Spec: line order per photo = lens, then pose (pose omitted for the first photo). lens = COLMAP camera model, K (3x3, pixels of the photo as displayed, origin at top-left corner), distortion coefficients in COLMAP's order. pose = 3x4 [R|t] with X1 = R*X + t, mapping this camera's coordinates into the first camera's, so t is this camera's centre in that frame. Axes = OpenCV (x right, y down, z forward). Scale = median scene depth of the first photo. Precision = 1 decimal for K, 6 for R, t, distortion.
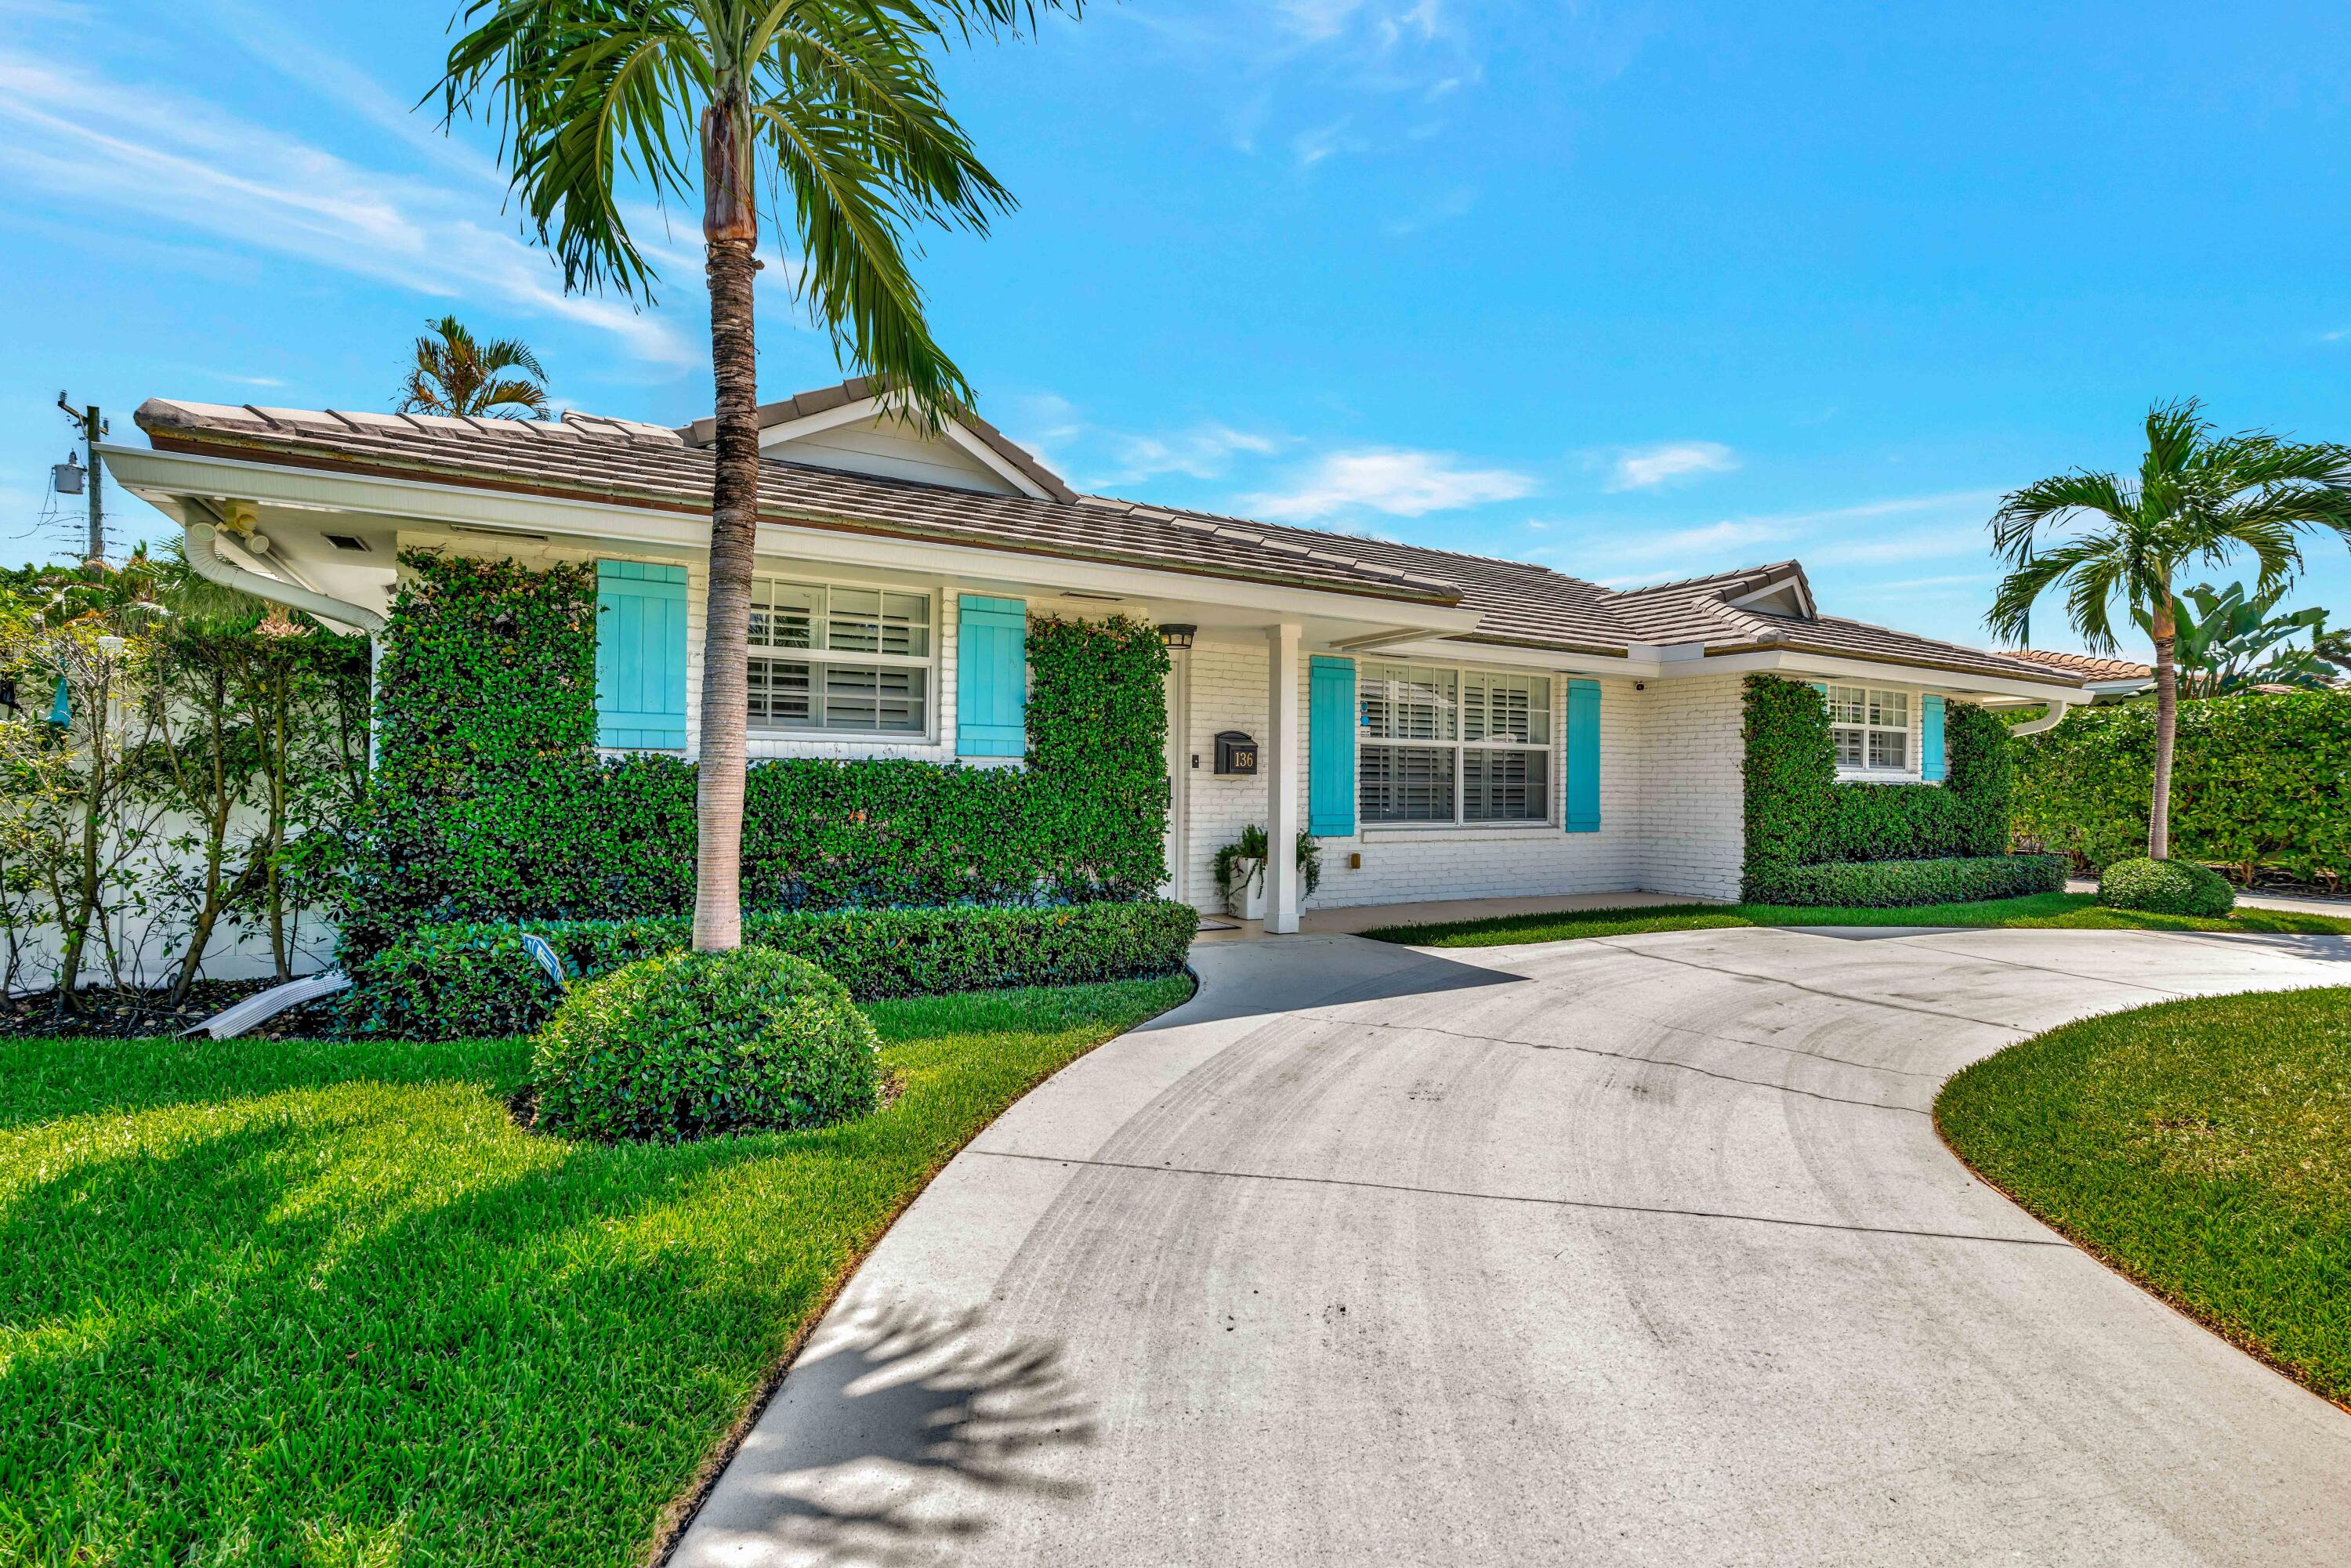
lens RADIAL K [[1107.4, 0, 1217.2], [0, 1107.4, 796.1], [0, 0, 1]] dist [0.008308, -0.000062]
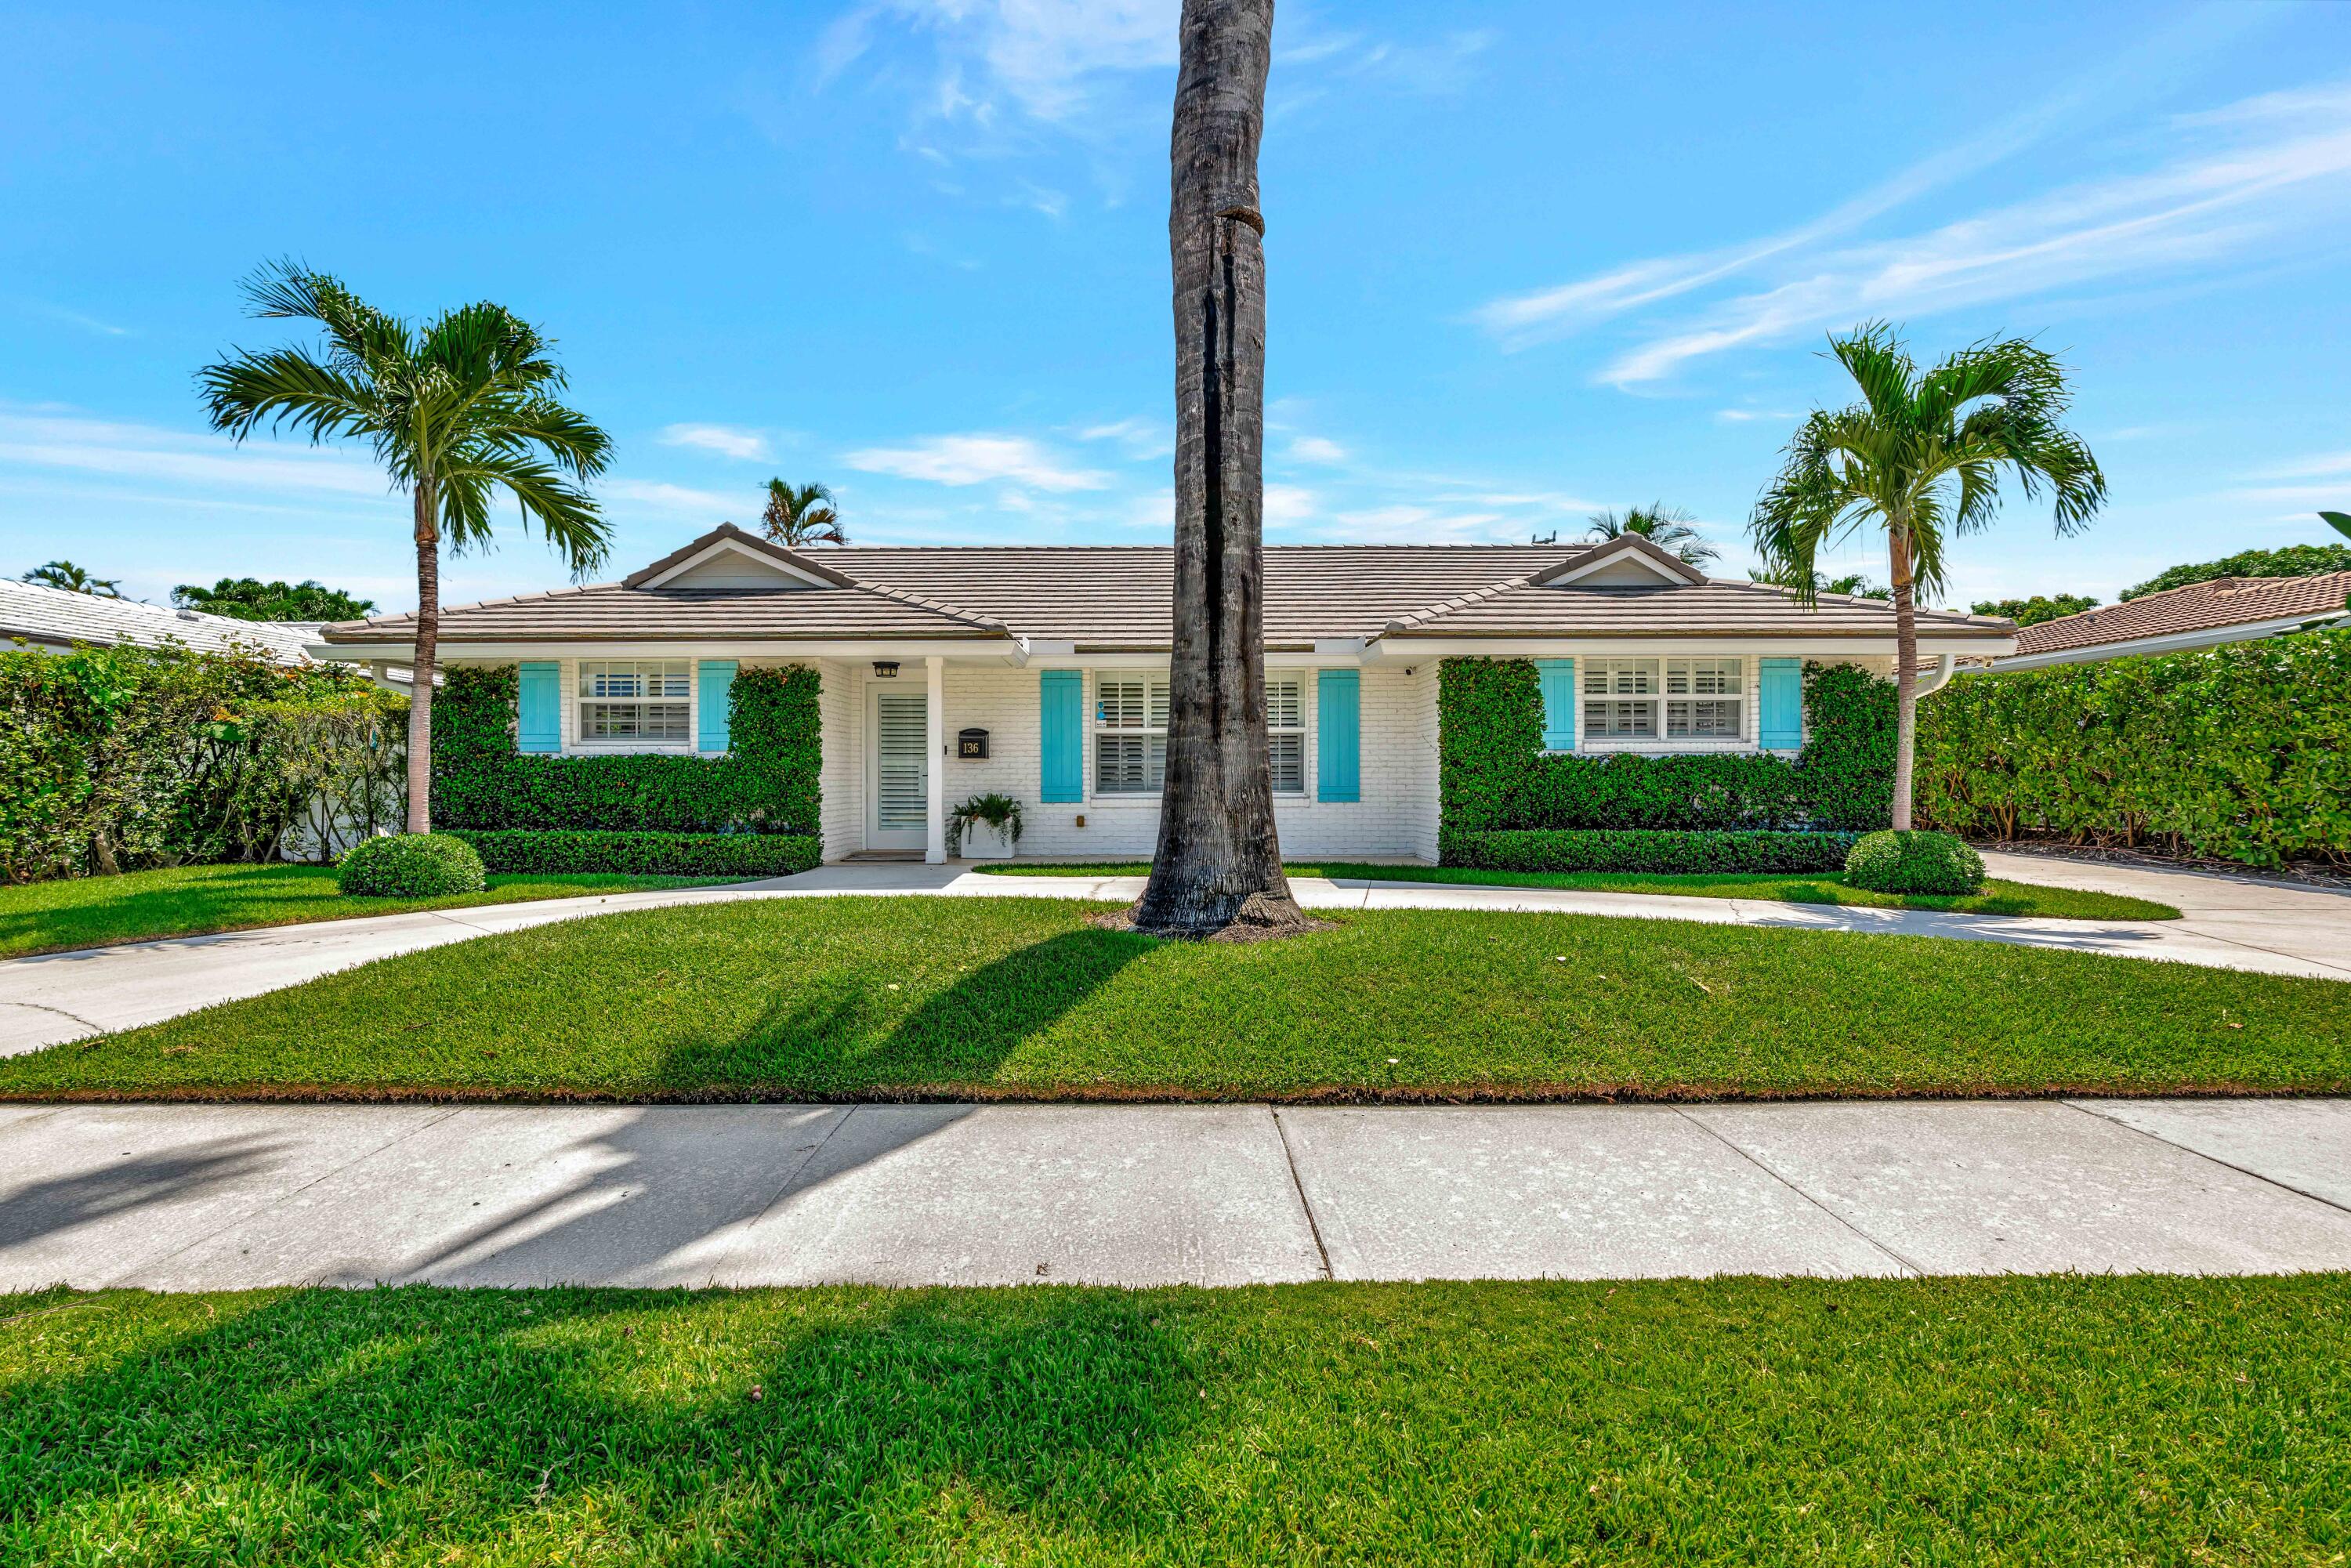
lens RADIAL K [[1107.4, 0, 1130.8], [0, 1107.4, 782.7], [0, 0, 1]] dist [0.008308, -0.000062]
pose [[0.851835, -0.013704, -0.523631, 0.797624], [0.007707, 0.999877, -0.013631, 0.027372], [0.523754, 0.007576, 0.851836, -0.095218]]
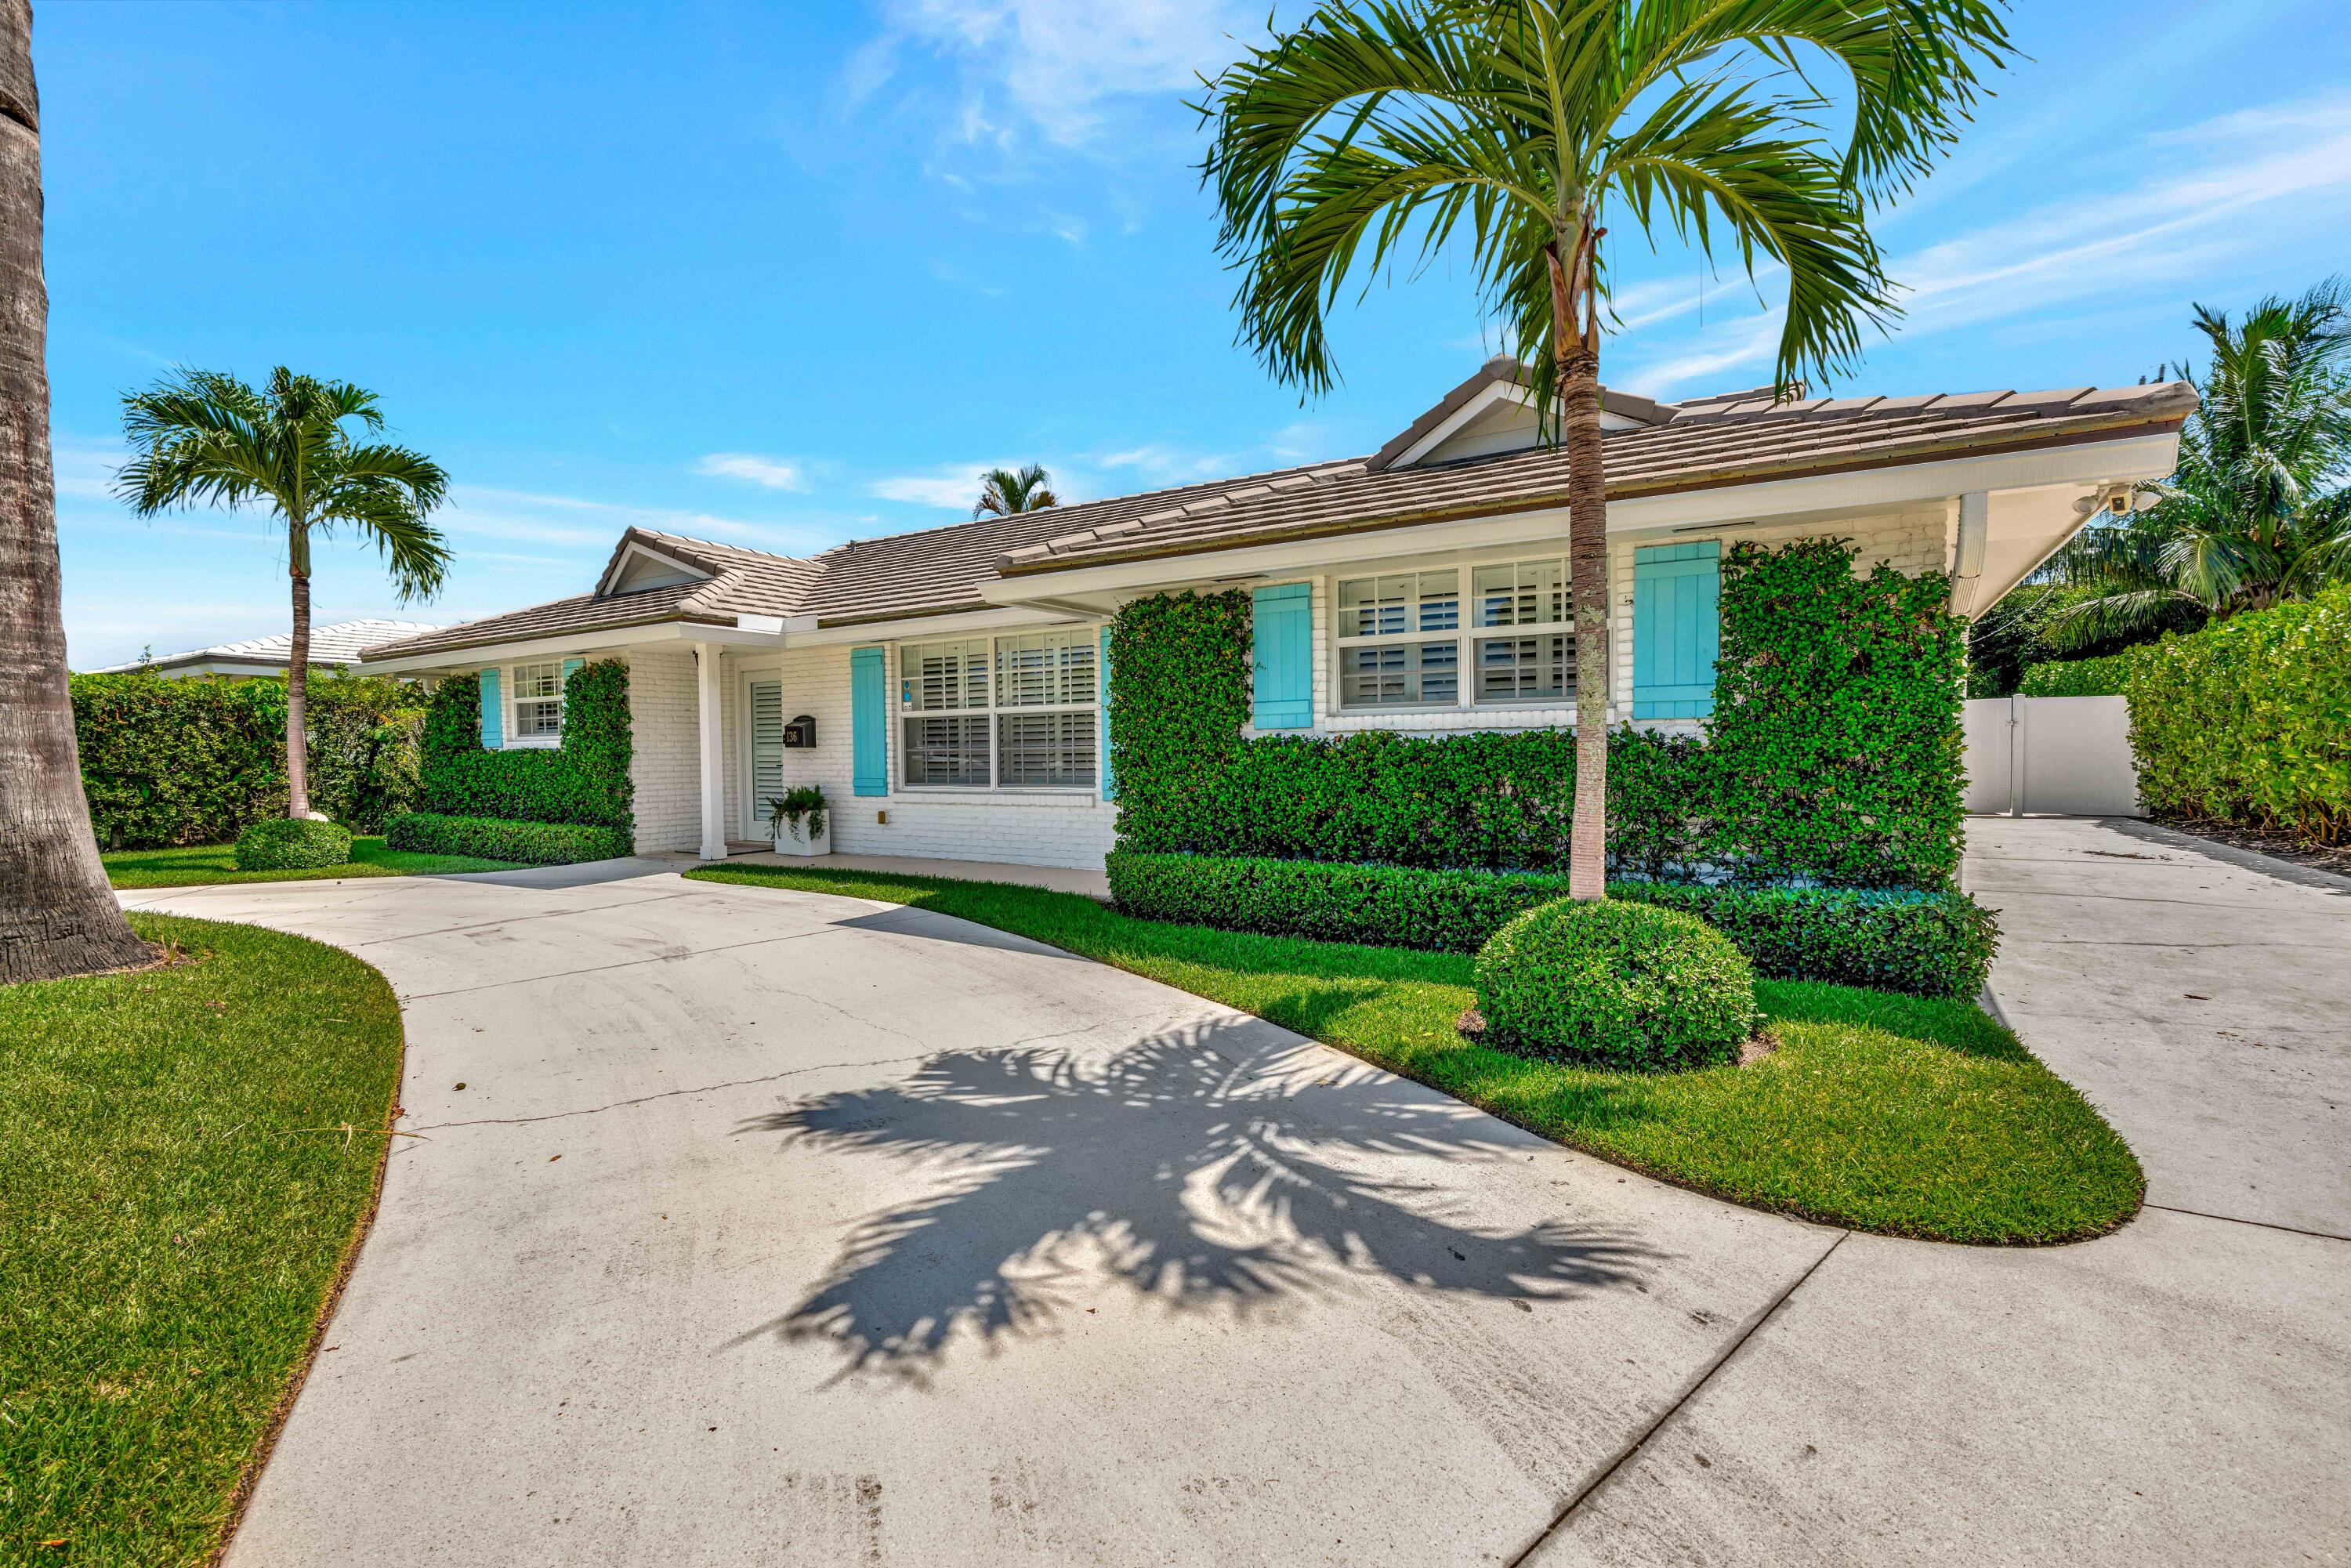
lens RADIAL K [[1063.2, 0, 1165.9], [0, 1063.2, 782.5], [0, 0, 1]] dist [-0.002623, 0.000230]
pose [[0.431612, 0.008916, -0.902015, 1.160577], [0.007857, 0.999876, 0.013643, 0.007045], [0.902025, -0.012976, 0.431488, 0.716435]]
